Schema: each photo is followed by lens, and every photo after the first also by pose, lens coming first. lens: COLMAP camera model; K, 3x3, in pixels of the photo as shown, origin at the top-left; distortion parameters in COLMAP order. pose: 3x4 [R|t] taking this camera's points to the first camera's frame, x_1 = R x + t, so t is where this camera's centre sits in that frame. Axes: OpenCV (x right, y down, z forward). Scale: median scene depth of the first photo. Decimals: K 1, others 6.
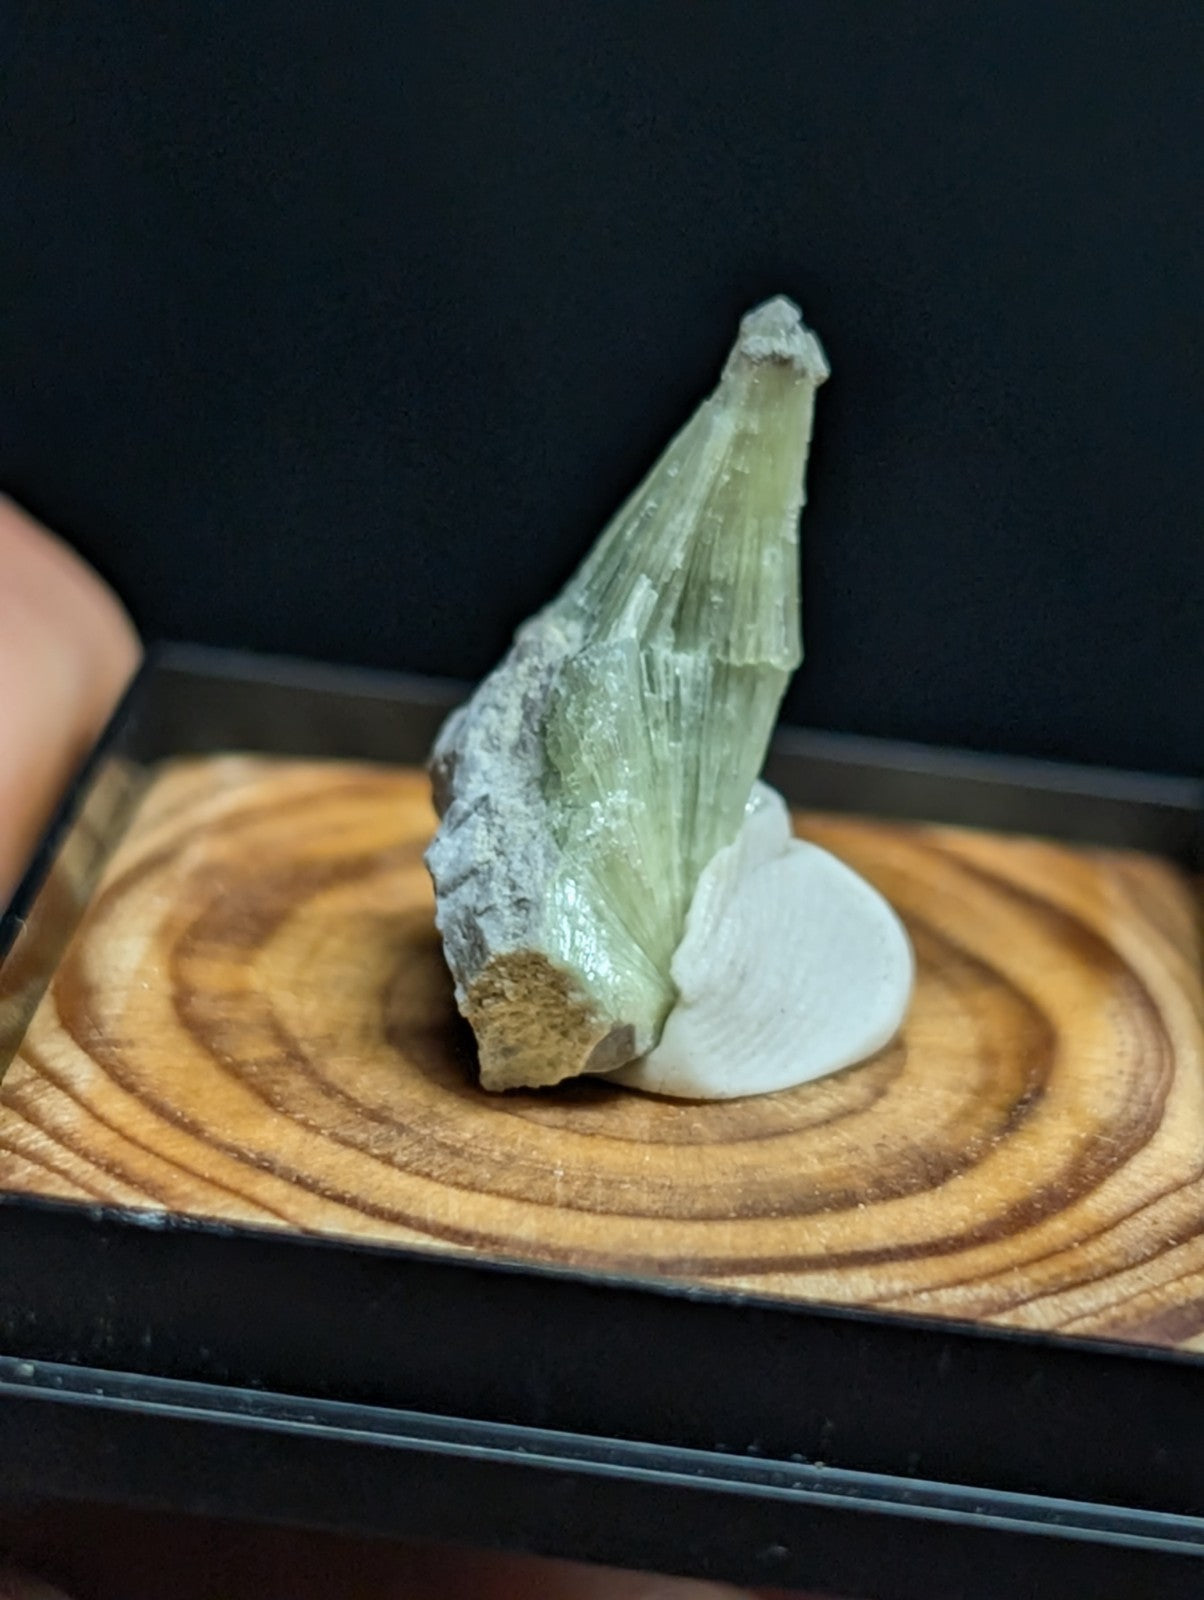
lens RADIAL K [[5443.6, 0, 602.0], [0, 5443.6, 800.0], [0, 0, 1]] dist [0.170523, -0.047258]
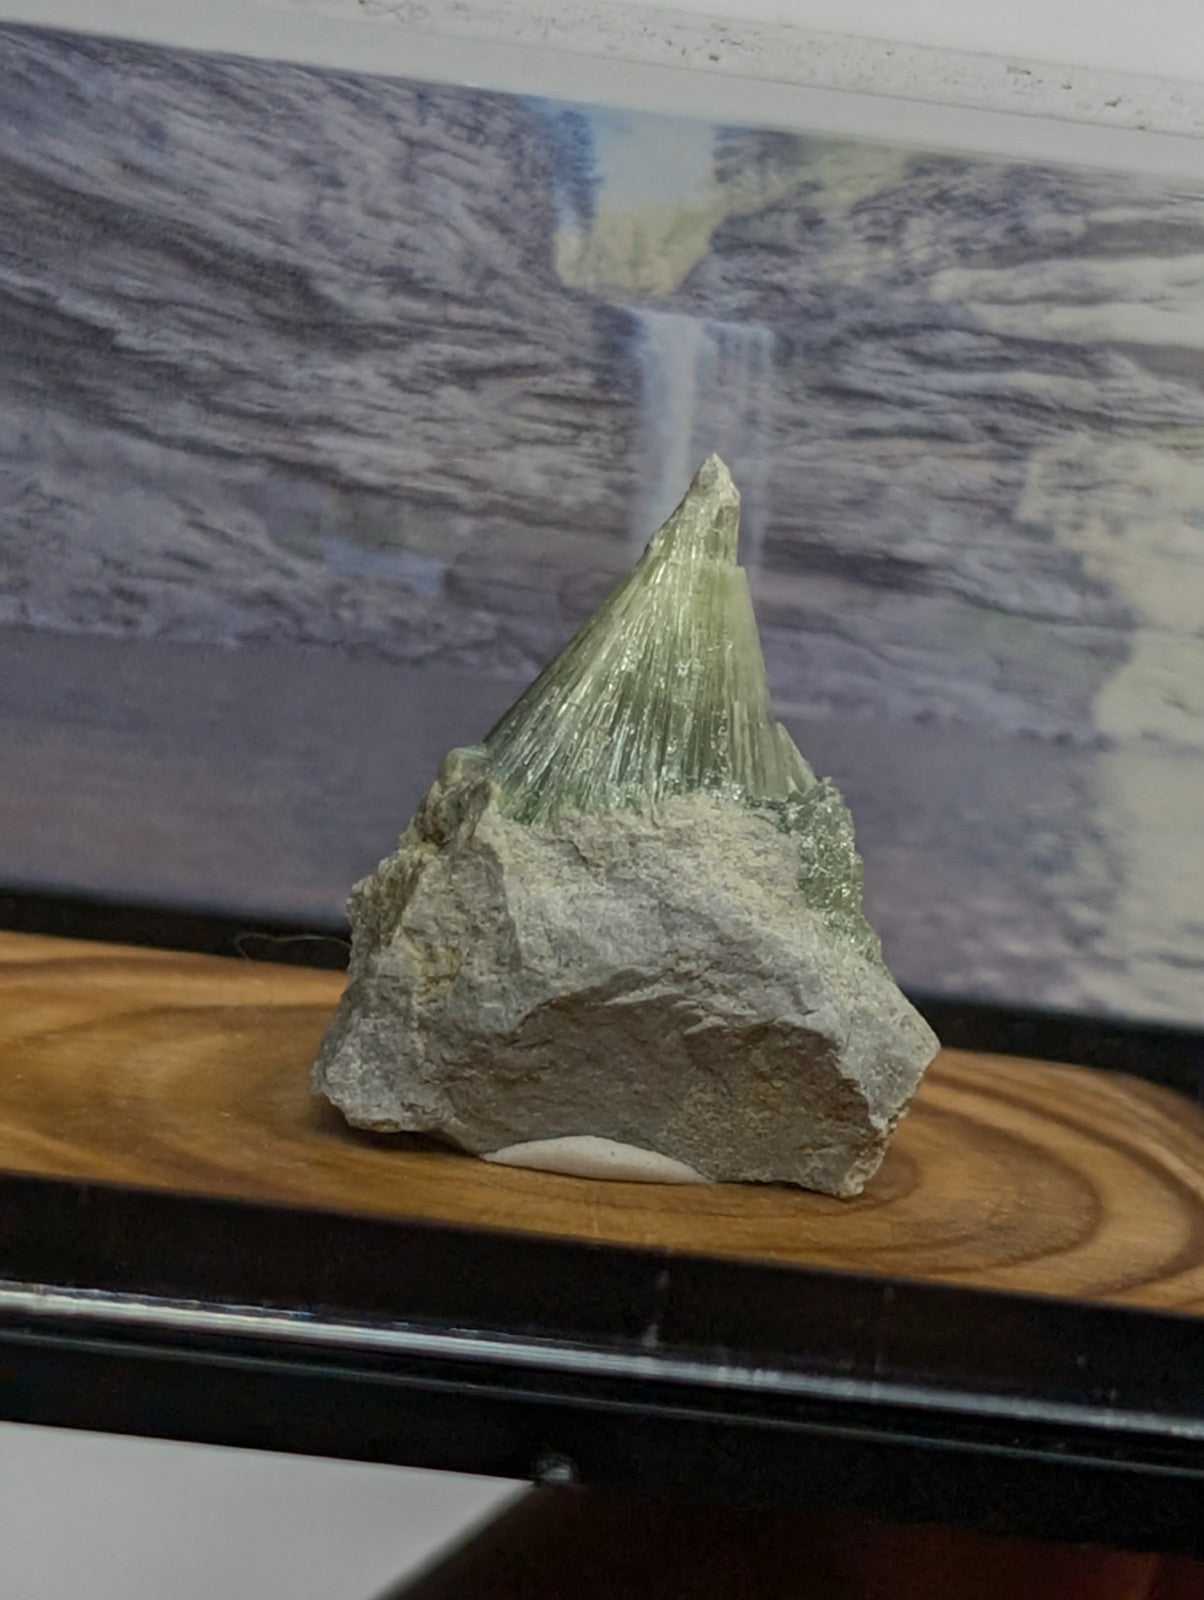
lens RADIAL K [[5443.6, 0, 602.0], [0, 5443.6, 800.0], [0, 0, 1]] dist [0.170523, -0.047258]
pose [[-0.096236, -0.334436, 0.937492, -1.052945], [0.111044, 0.932377, 0.344010, -0.419616], [-0.989145, 0.137209, -0.052591, 1.111199]]
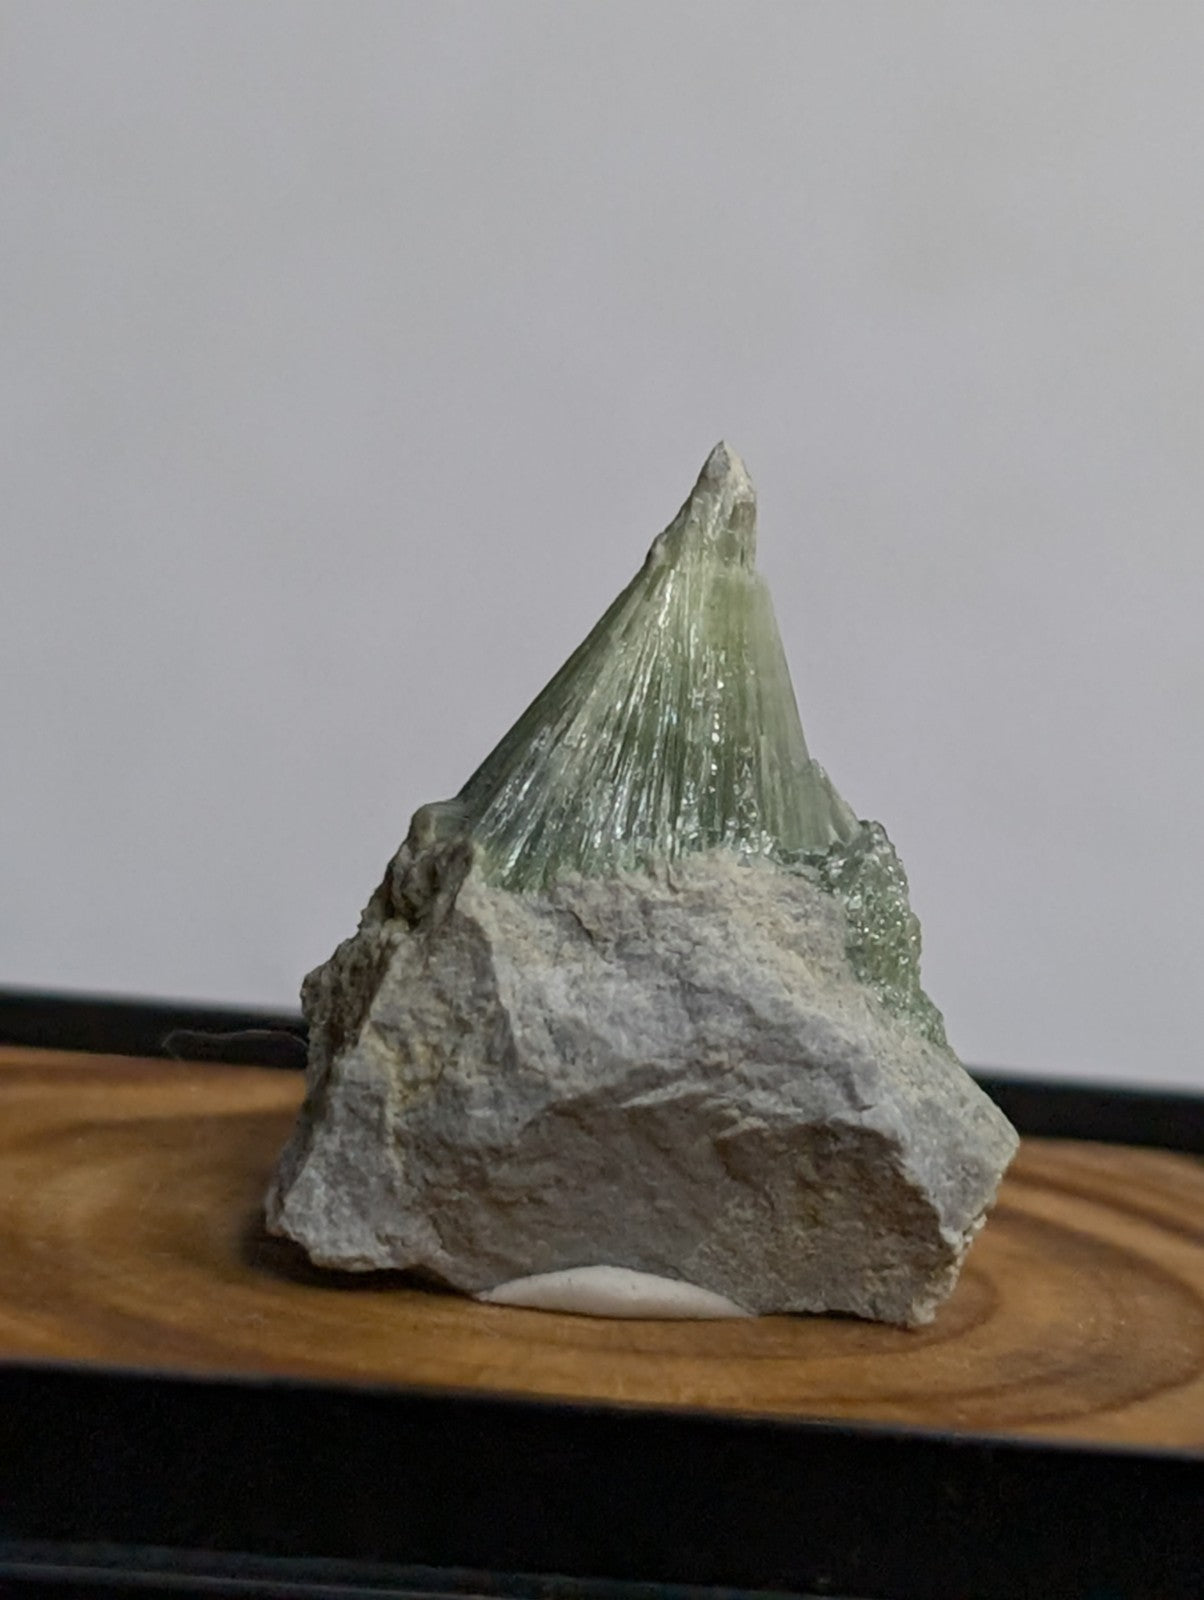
lens RADIAL K [[5443.6, 0, 602.0], [0, 5443.6, 800.0], [0, 0, 1]] dist [0.170523, -0.047258]
pose [[-0.125993, -0.322464, 0.938159, -0.871413], [0.136650, 0.931039, 0.338368, -0.358443], [-0.982575, 0.170831, -0.073239, 1.119278]]
